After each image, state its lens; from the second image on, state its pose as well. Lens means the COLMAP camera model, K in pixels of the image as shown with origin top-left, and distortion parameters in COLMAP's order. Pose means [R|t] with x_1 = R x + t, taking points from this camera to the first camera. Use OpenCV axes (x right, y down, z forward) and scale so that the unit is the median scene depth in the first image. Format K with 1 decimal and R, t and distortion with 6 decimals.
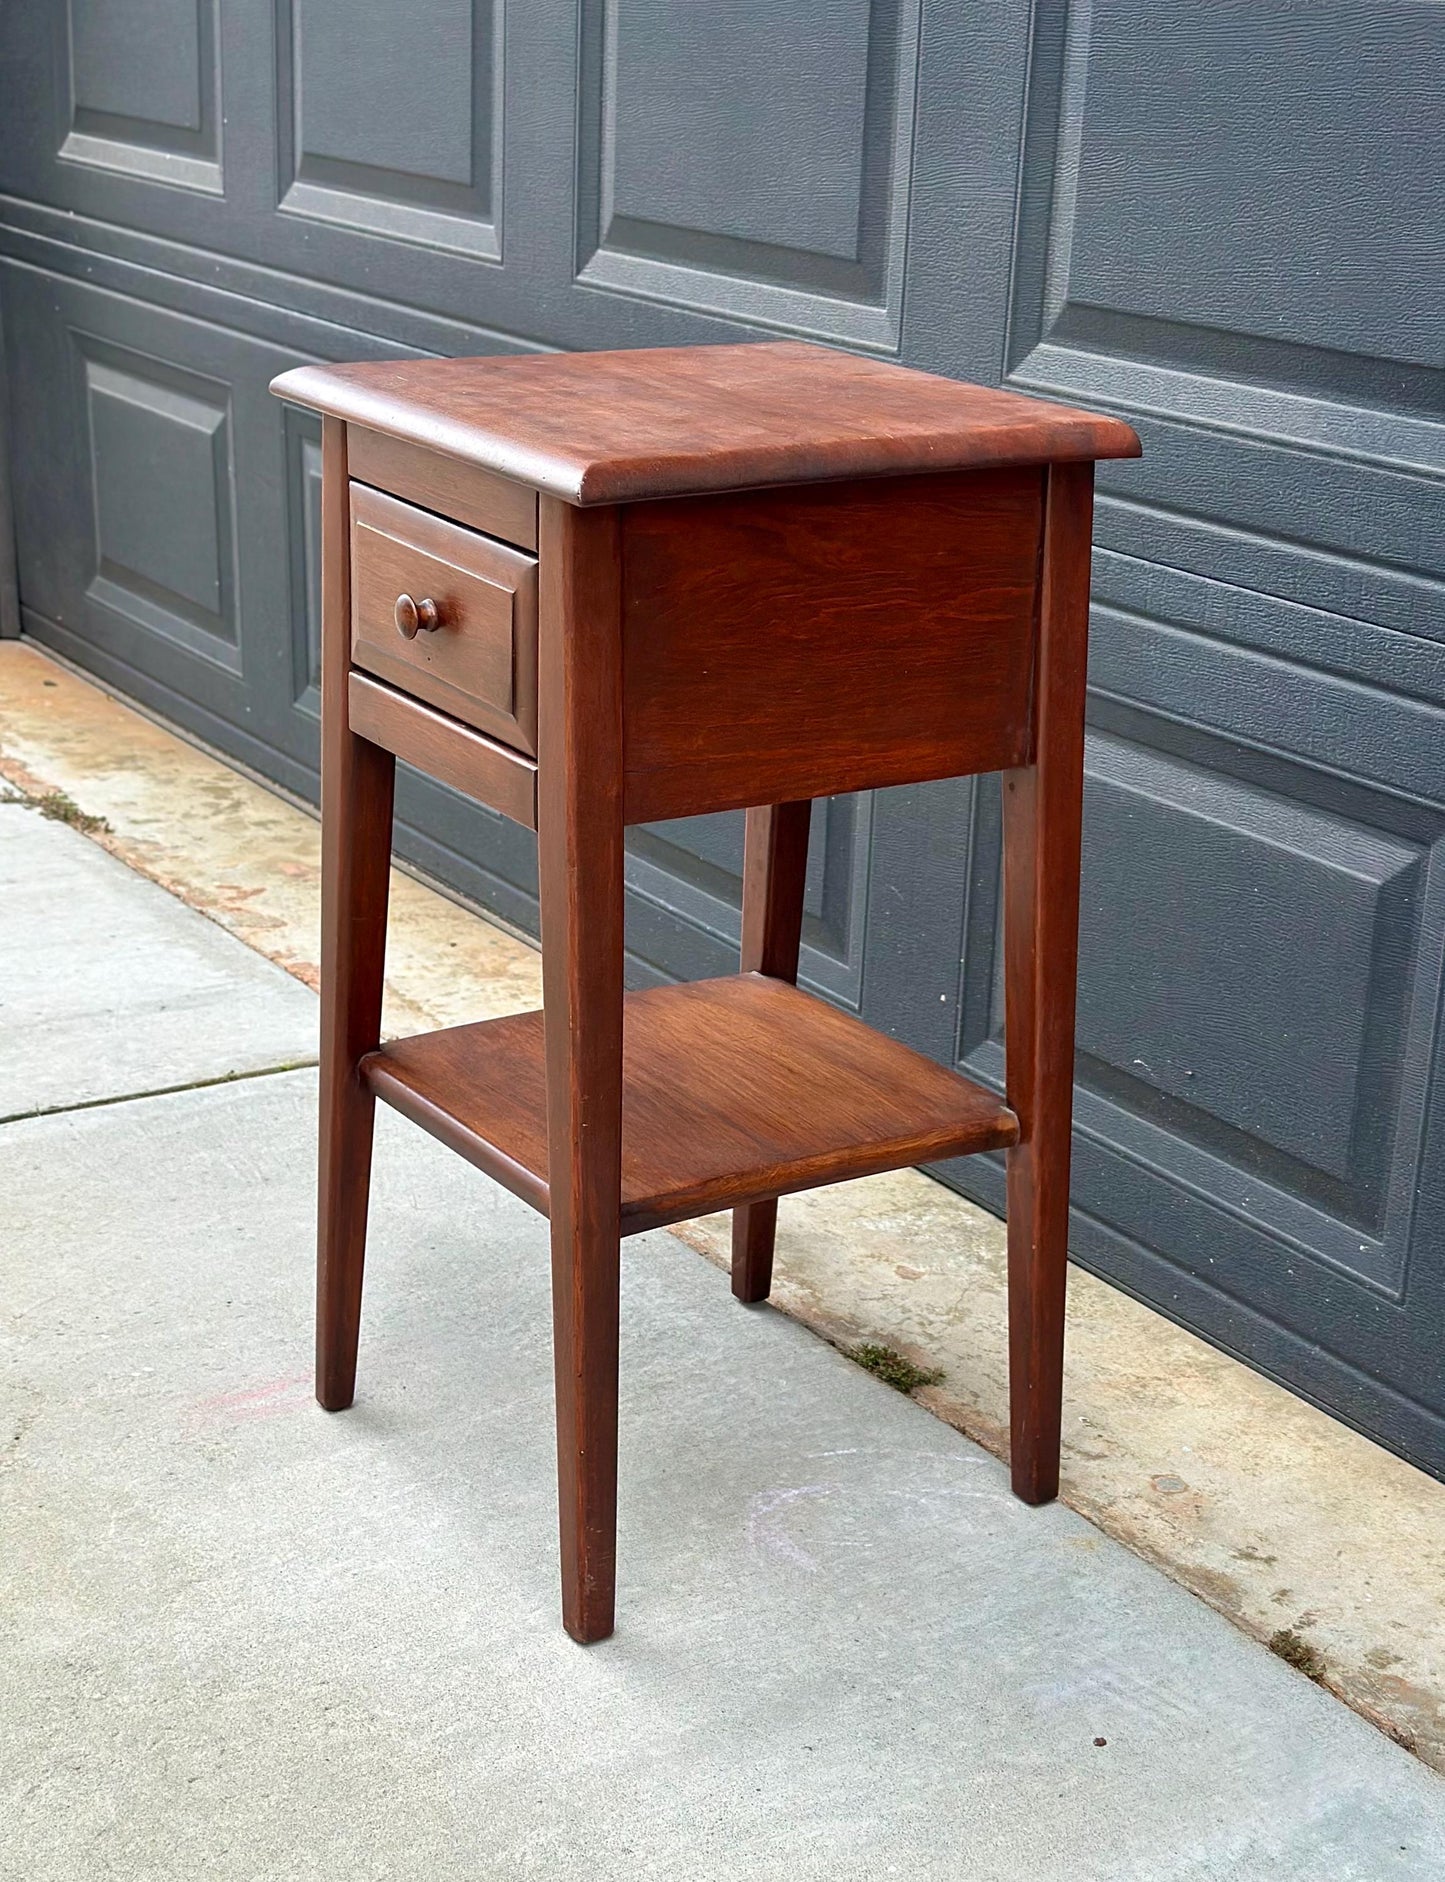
lens RADIAL K [[3013.1, 0, 778.8], [0, 3013.1, 1018.4], [0, 0, 1]] dist [0.158248, 0.000000]
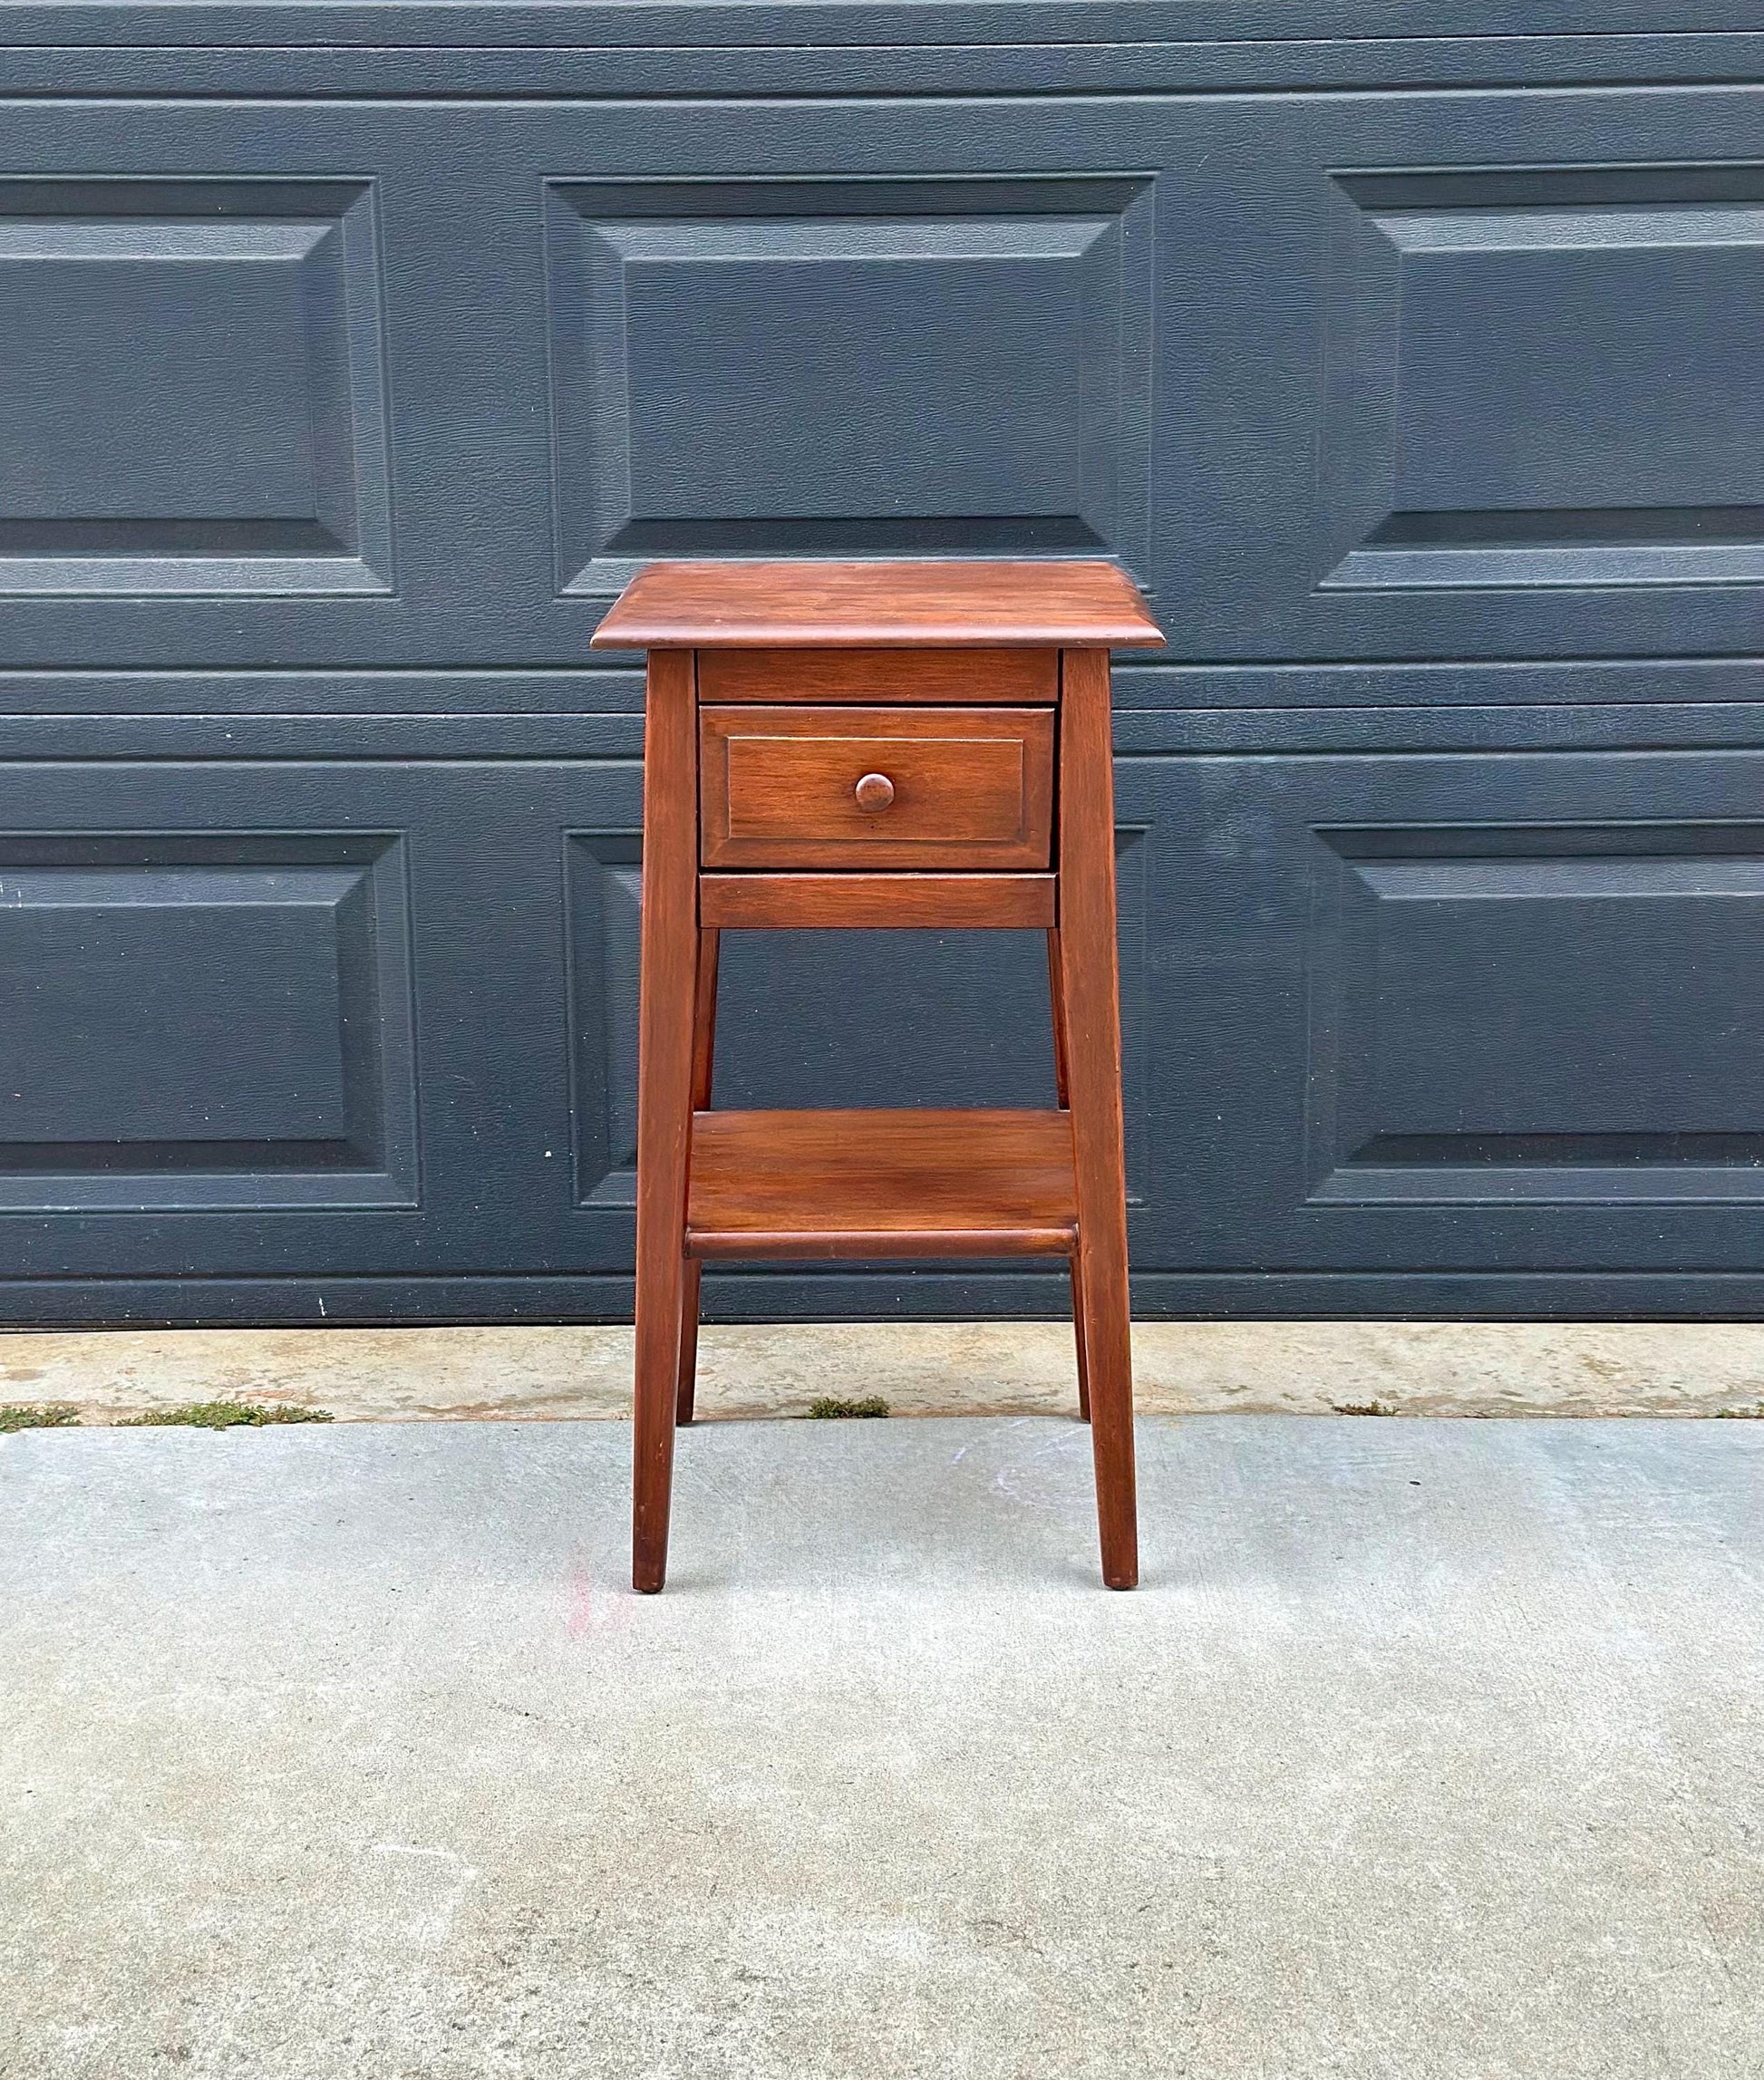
lens RADIAL K [[3336.5, 0, 883.7], [0, 3336.5, 1029.9], [0, 0, 1]] dist [0.164055, 0.000000]
pose [[0.545014, -0.234579, 0.804942, -1.036597], [0.309652, 0.948504, 0.066755, -0.113766], [-0.779150, 0.212870, 0.589586, 0.217308]]
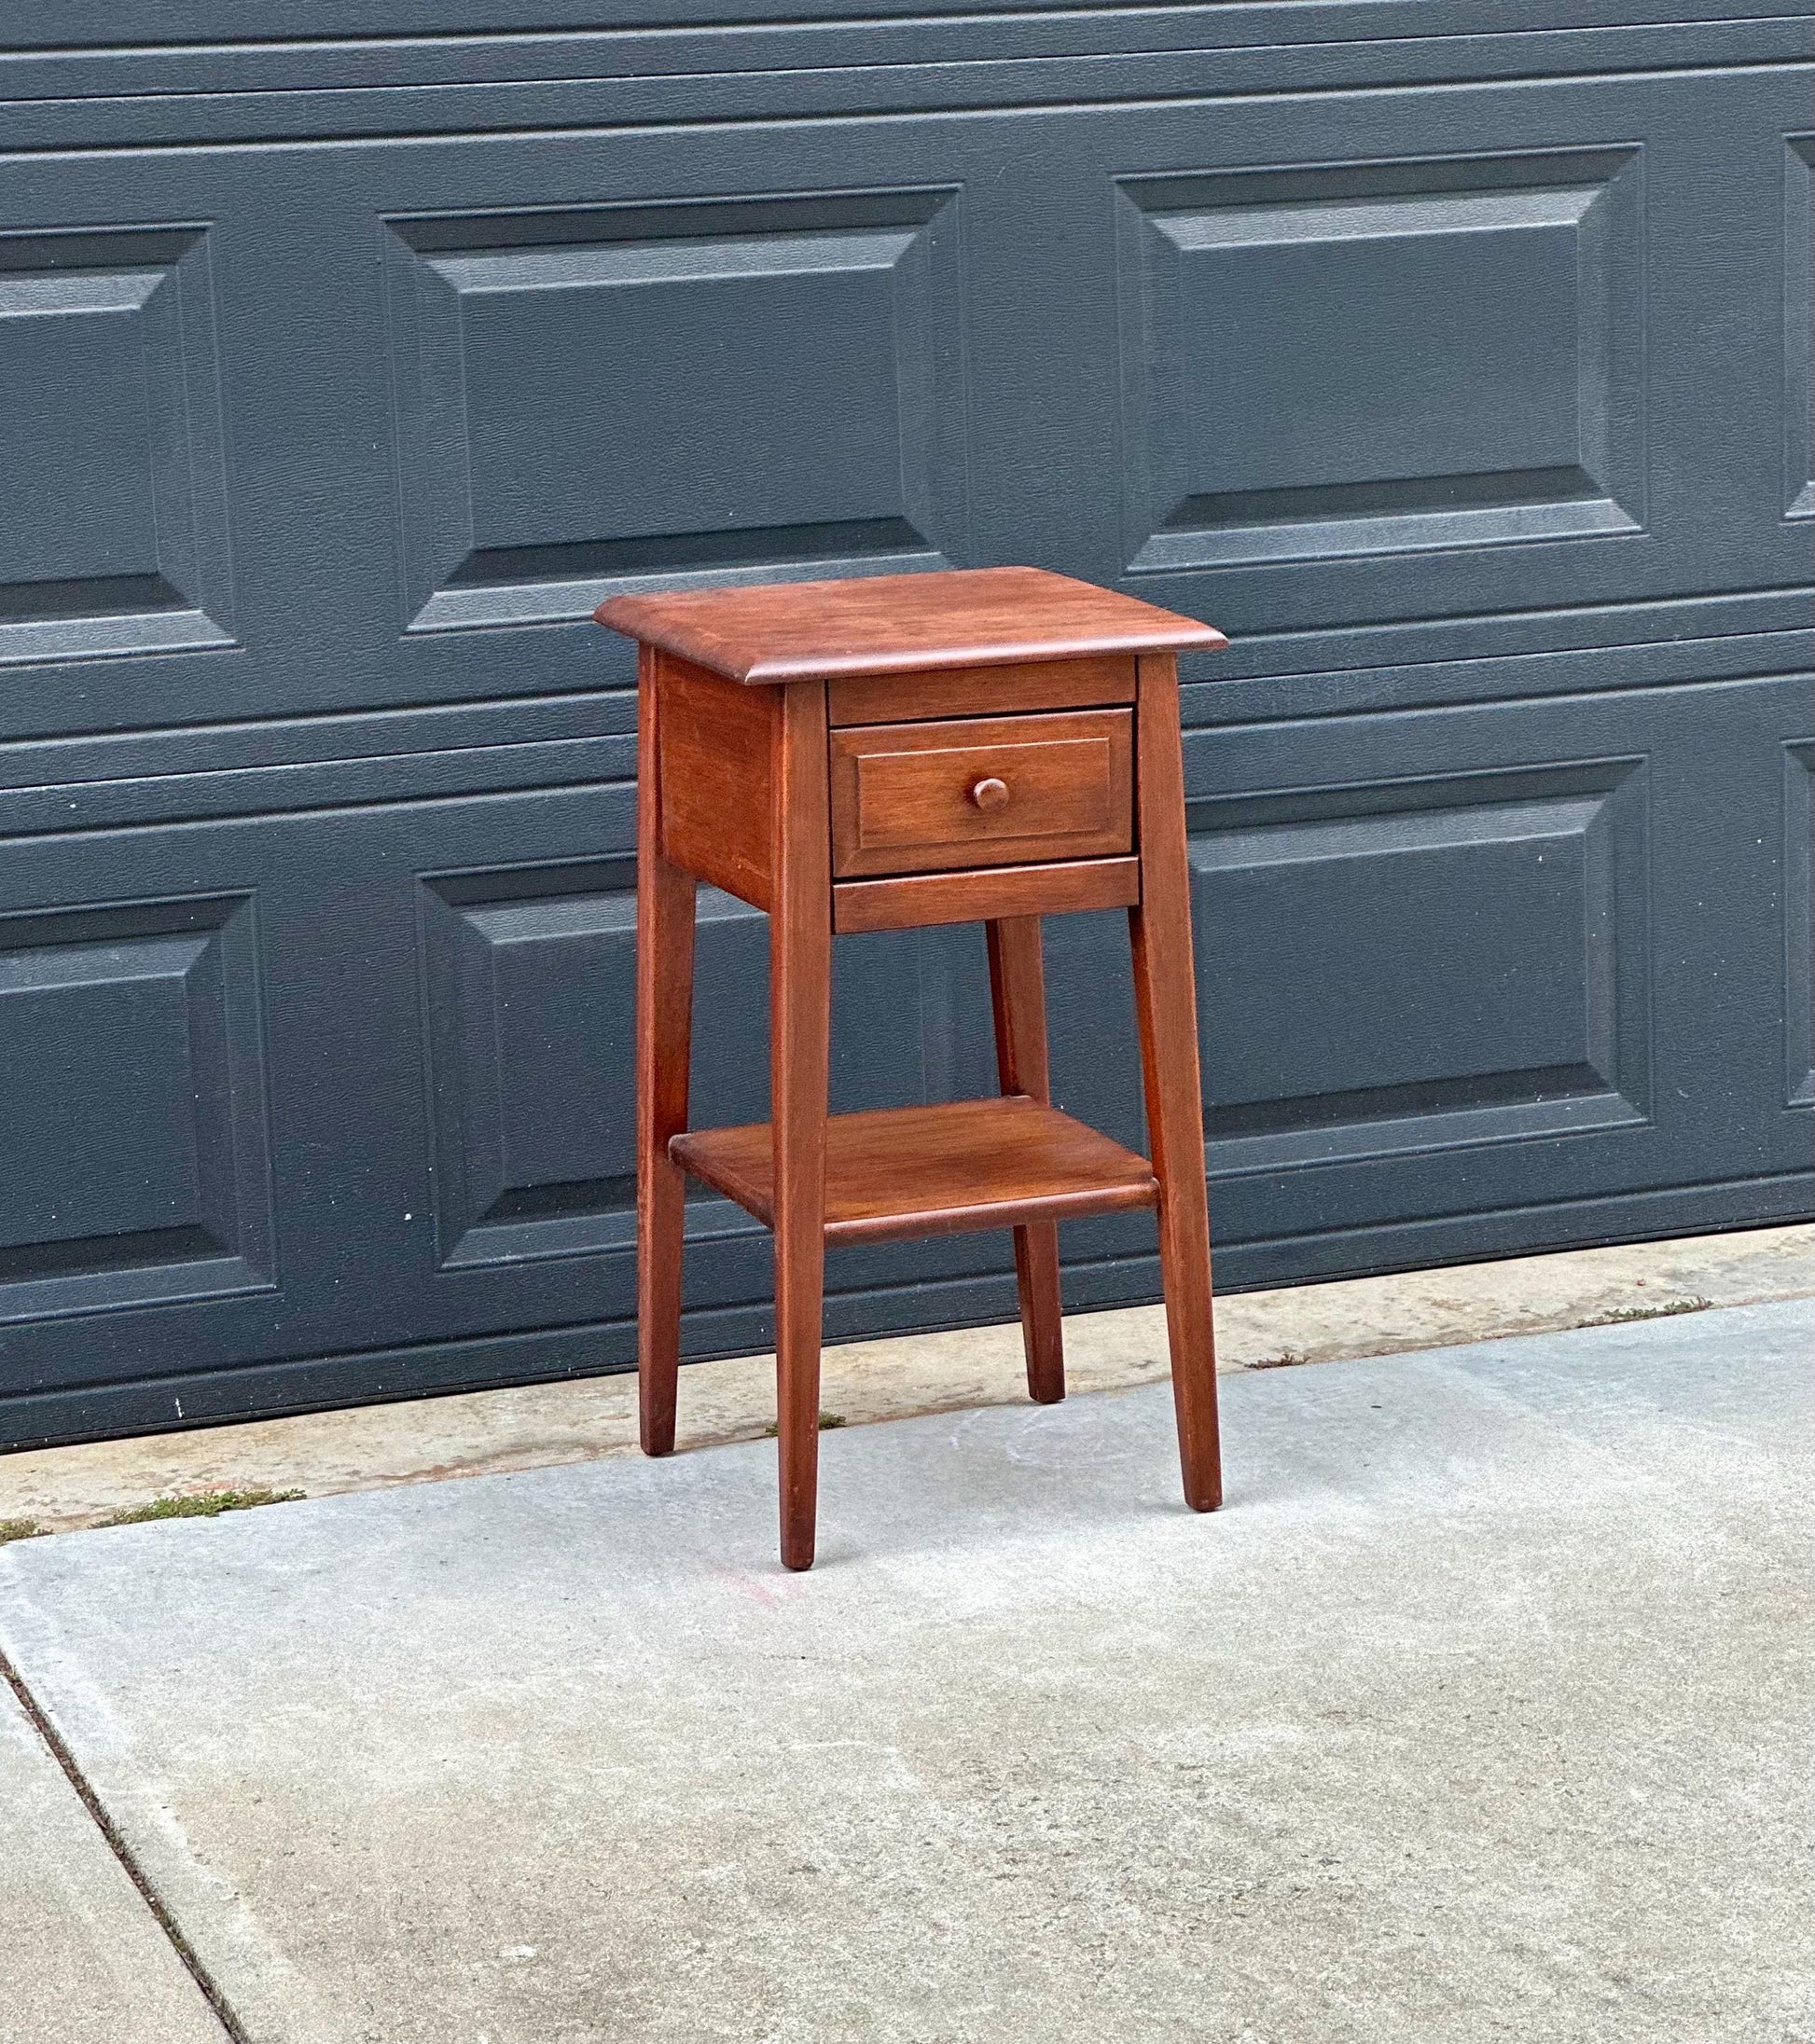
lens RADIAL K [[5756.5, 0, 1024.4], [0, 5756.5, 1085.8], [0, 0, 1]] dist [0.138676, 0.000000]
pose [[0.191250, -0.254912, 0.947862, -2.178409], [0.365298, 0.914803, 0.172315, -0.383612], [-0.911033, 0.313297, 0.268075, 0.315239]]
